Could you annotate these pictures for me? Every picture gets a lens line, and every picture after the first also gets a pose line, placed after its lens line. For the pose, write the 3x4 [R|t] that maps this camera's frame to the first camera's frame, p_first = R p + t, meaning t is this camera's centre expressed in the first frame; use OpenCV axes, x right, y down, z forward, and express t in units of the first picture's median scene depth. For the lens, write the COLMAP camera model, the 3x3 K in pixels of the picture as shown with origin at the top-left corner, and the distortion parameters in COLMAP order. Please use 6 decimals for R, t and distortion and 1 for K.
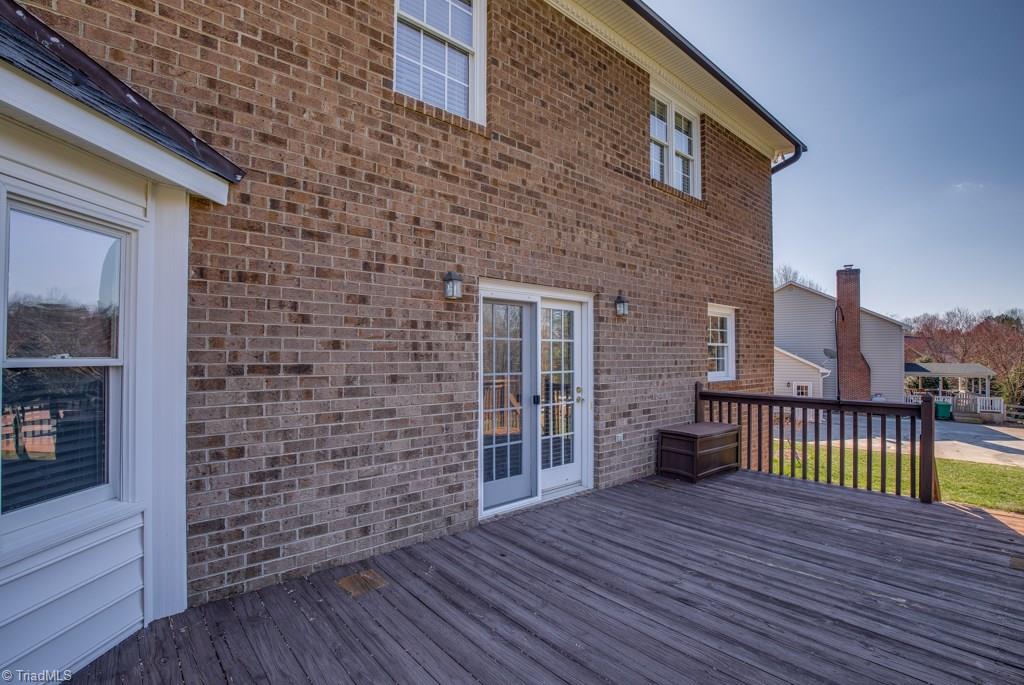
lens RADIAL K [[471.6, 0, 519.3], [0, 471.6, 349.1], [0, 0, 1]] dist [0.000489, -0.000191]
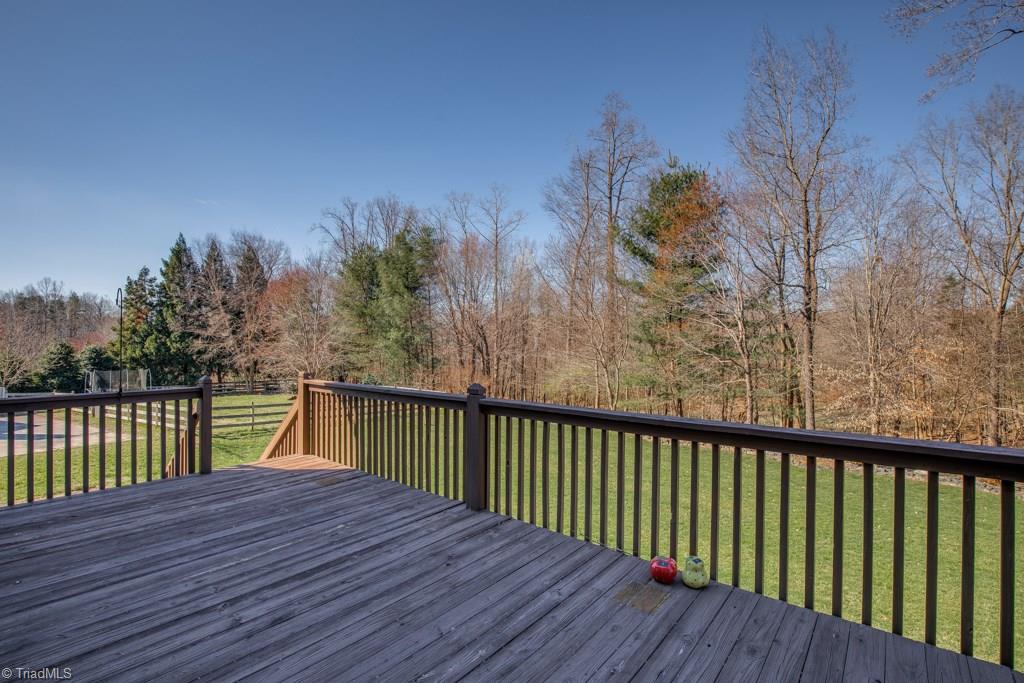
lens RADIAL K [[471.6, 0, 514.0], [0, 471.6, 345.4], [0, 0, 1]] dist [0.000489, -0.000191]
pose [[-0.138817, 0.002159, 0.990316, -0.496621], [-0.022371, 0.999736, -0.005316, 0.009321], [-0.990065, -0.022892, -0.138732, 0.586853]]
